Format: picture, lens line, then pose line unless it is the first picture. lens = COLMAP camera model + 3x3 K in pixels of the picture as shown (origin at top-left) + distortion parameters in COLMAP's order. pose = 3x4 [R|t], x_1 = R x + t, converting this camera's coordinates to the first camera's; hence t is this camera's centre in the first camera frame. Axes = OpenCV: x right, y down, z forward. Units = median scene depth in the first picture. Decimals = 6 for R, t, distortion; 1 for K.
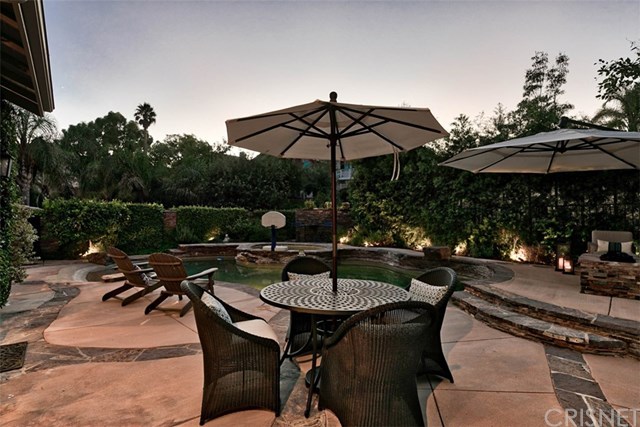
lens RADIAL K [[358.7, 0, 320.8], [0, 358.7, 213.3], [0, 0, 1]] dist [-0.002888, -0.000541]
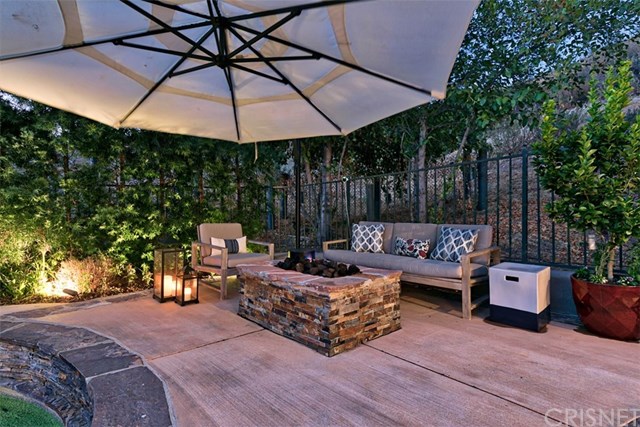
lens RADIAL K [[325.1, 0, 320.4], [0, 325.1, 213.7], [0, 0, 1]] dist [0.026378, -0.000085]
pose [[0.191117, -0.010433, 0.981512, 0.201104], [-0.002810, 0.999934, 0.011176, 0.020230], [-0.981563, -0.004894, 0.191075, 0.609159]]
